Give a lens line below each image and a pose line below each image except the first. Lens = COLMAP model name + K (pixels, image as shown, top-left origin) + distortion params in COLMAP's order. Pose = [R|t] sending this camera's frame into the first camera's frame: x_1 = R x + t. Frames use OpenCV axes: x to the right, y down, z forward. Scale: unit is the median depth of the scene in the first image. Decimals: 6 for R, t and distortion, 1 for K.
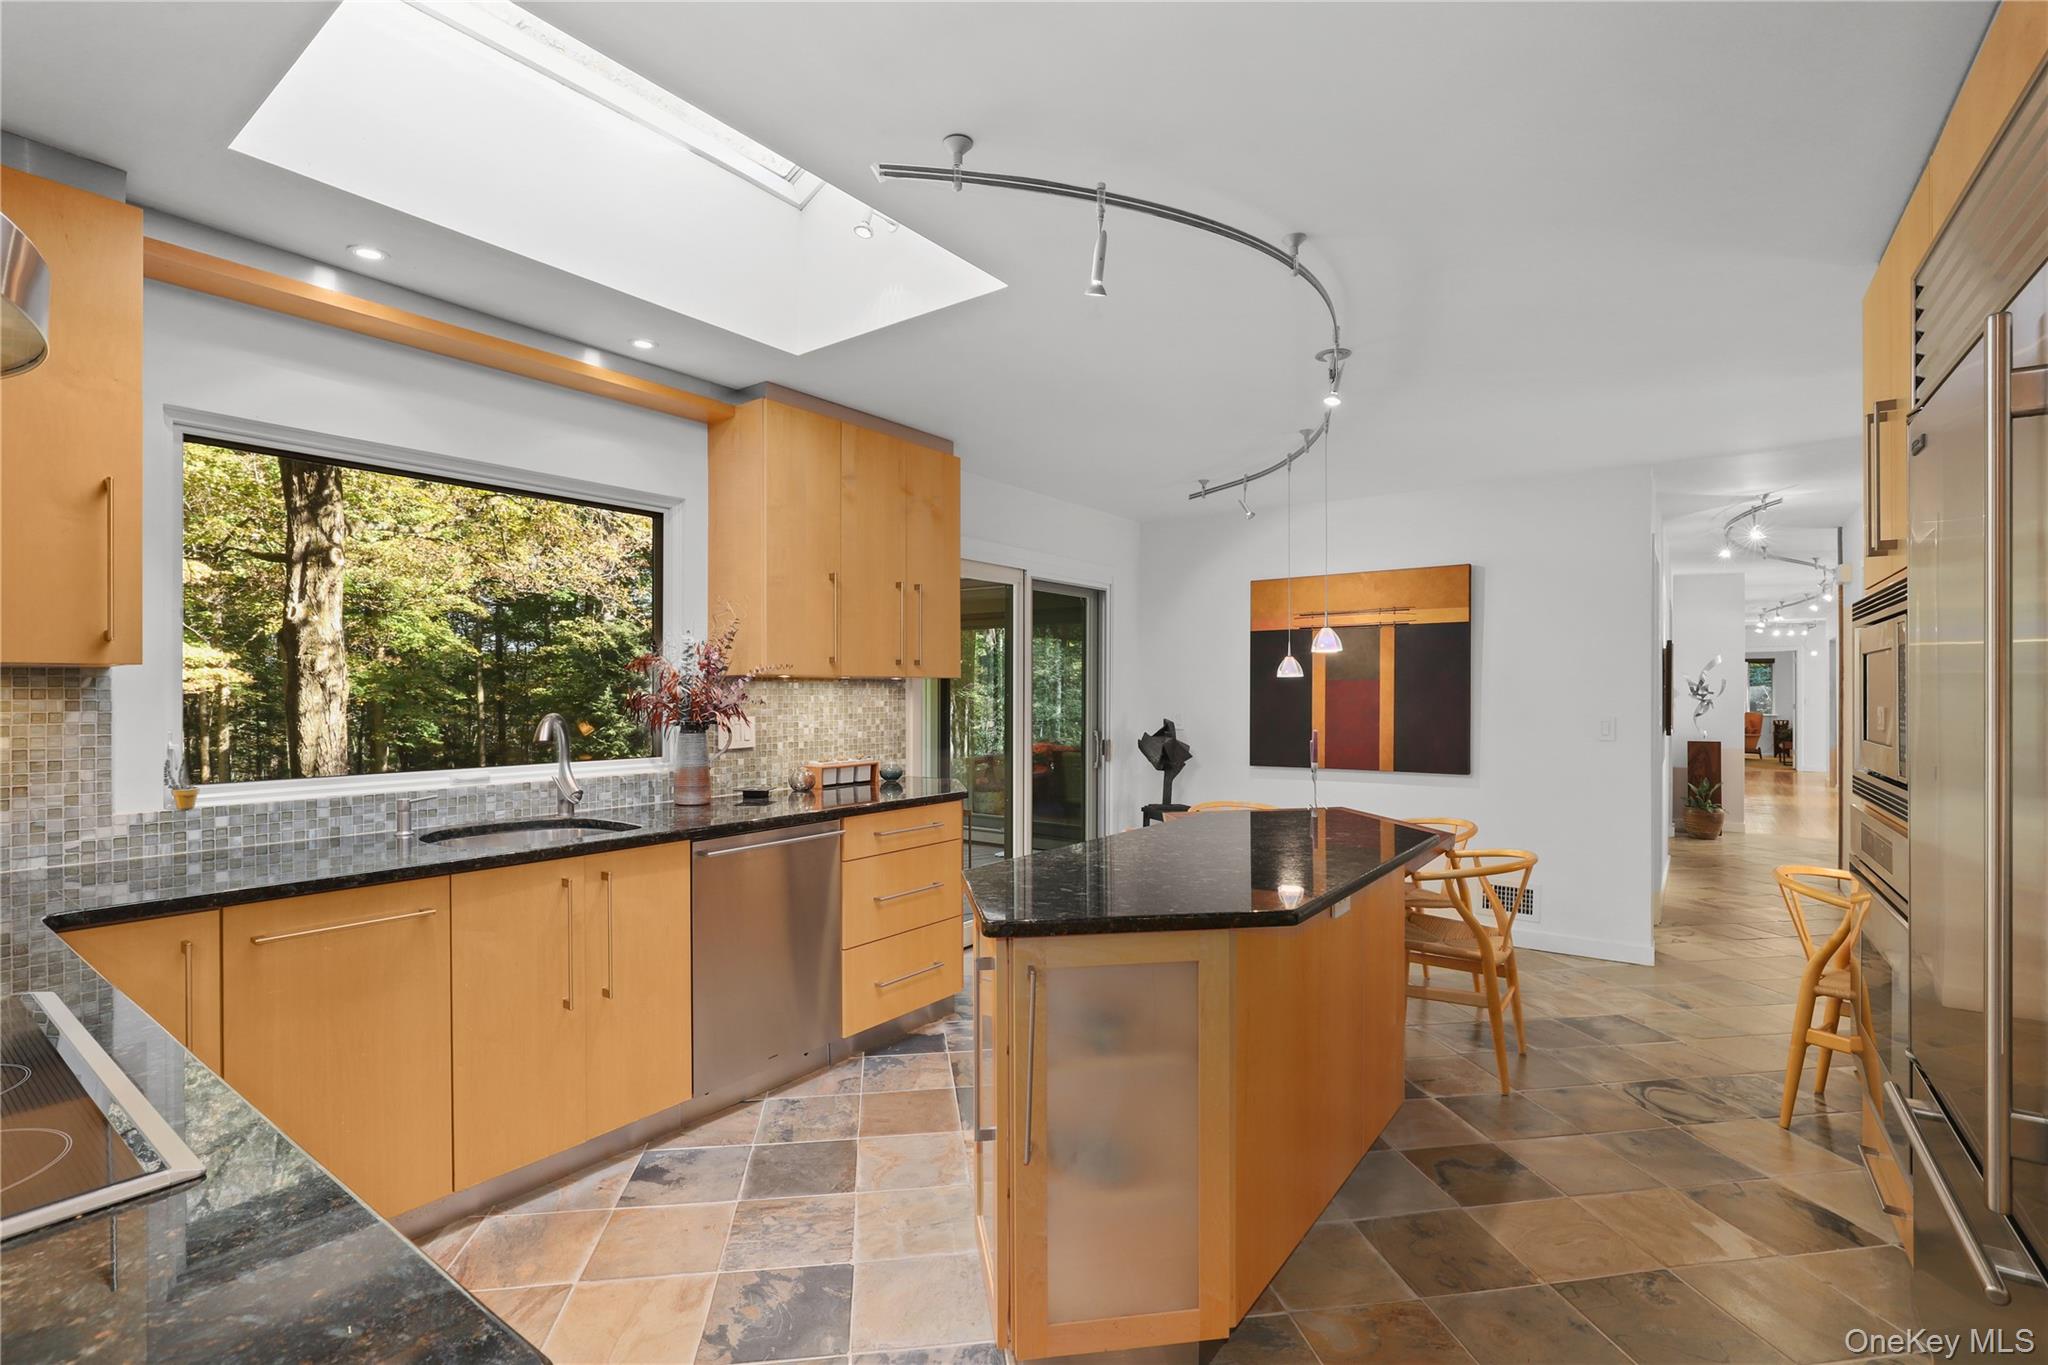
lens RADIAL K [[978.2, 0, 1019.5], [0, 978.2, 687.2], [0, 0, 1]] dist [-0.004010, -0.000252]
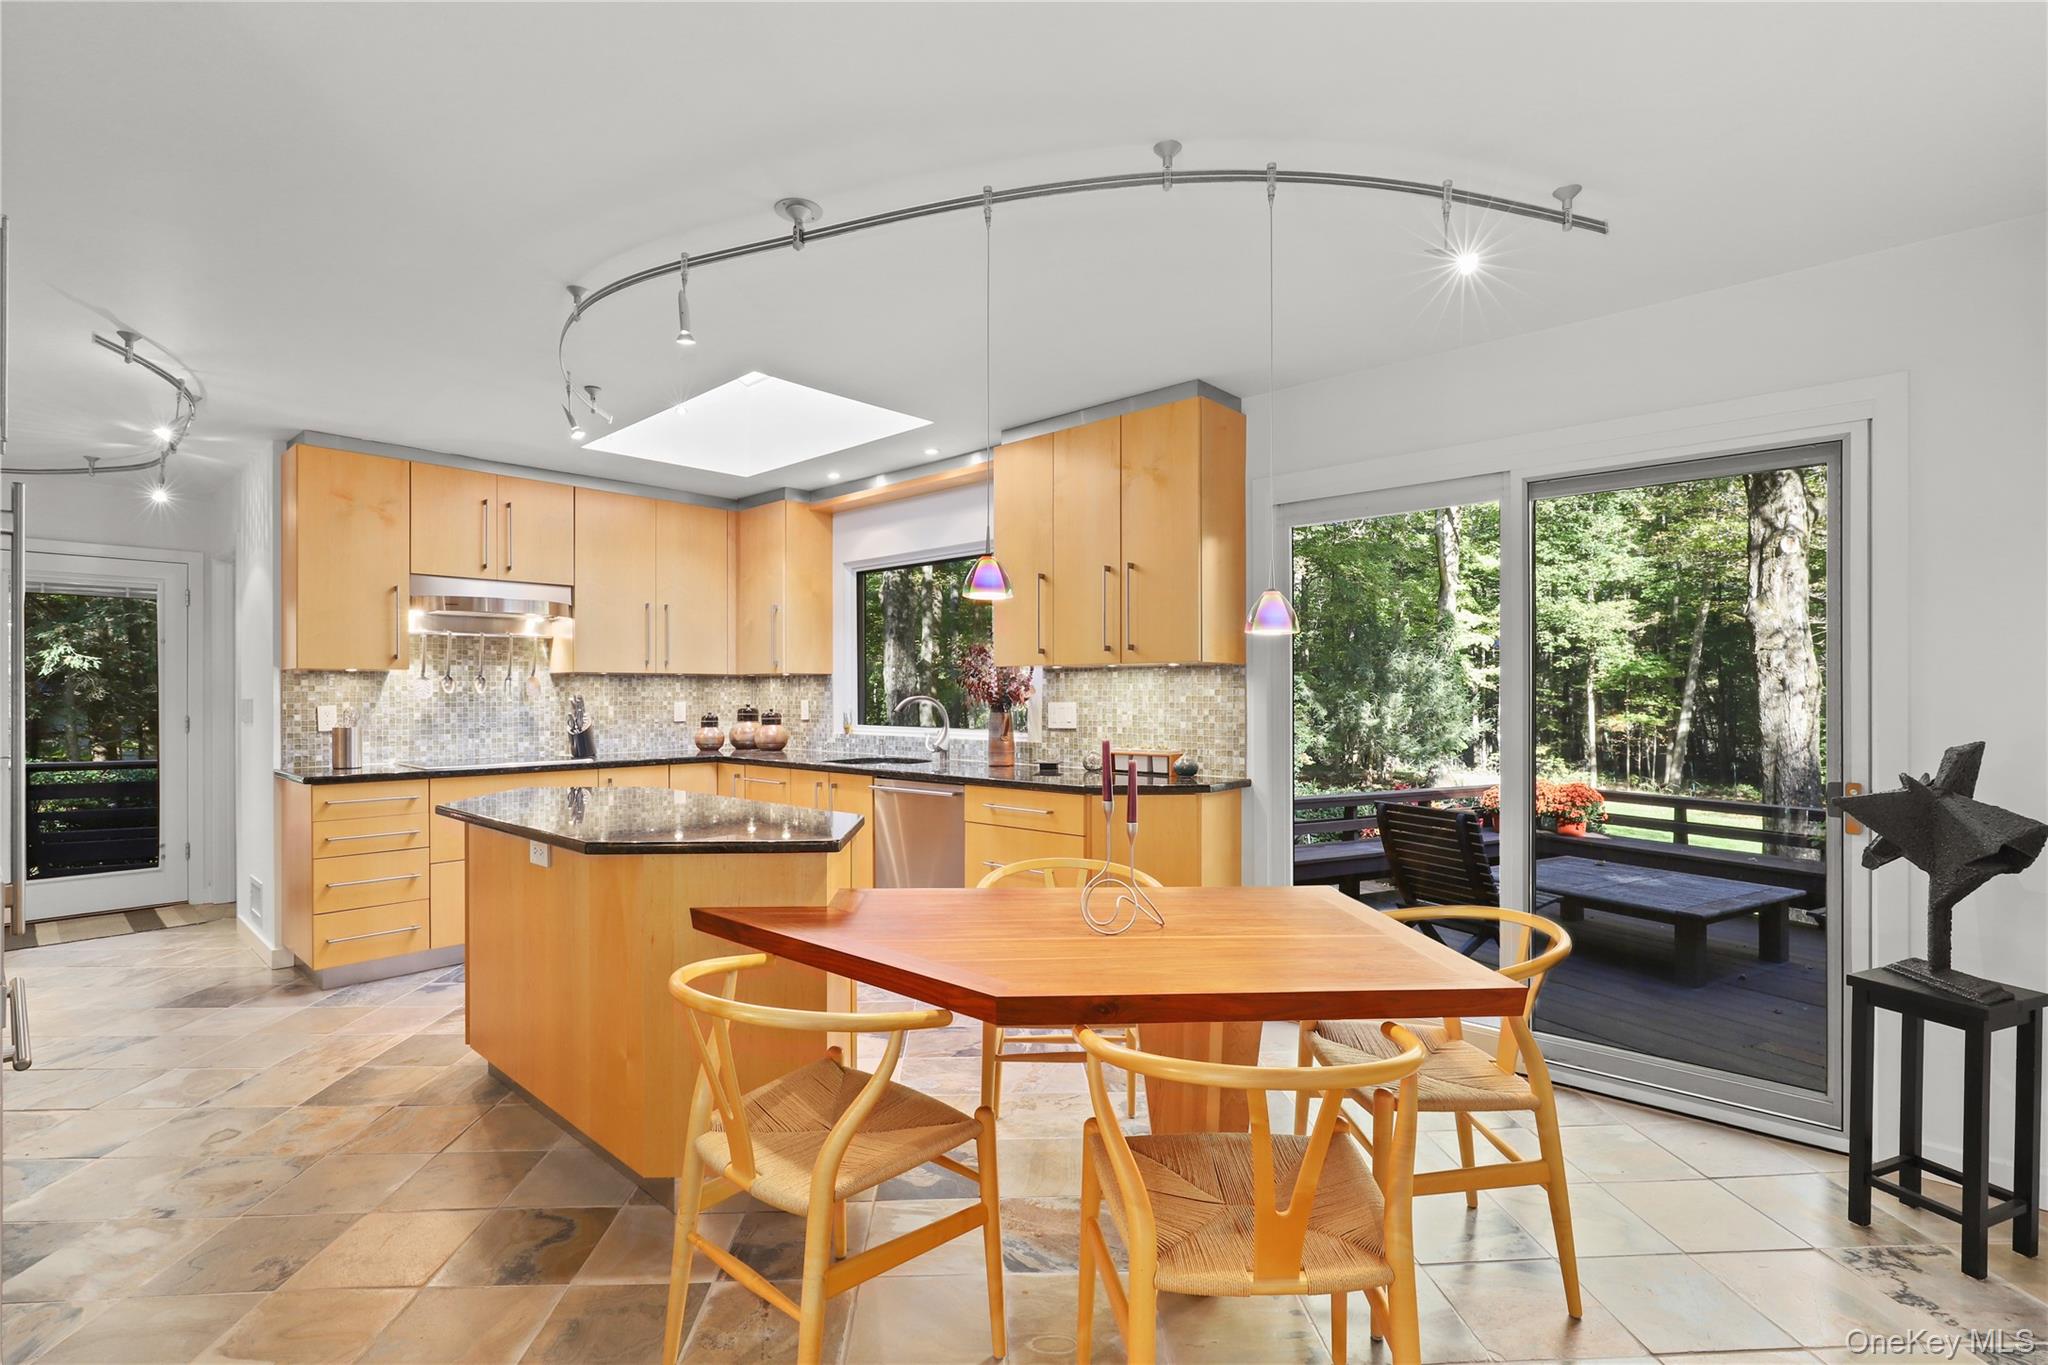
lens RADIAL K [[978.2, 0, 1019.4], [0, 978.2, 693.1], [0, 0, 1]] dist [-0.004010, -0.000252]
pose [[-0.152356, -0.001146, -0.988325, 0.814169], [0.003234, 0.999993, -0.001658, 0.019400], [0.988320, -0.003449, -0.152352, 1.020385]]
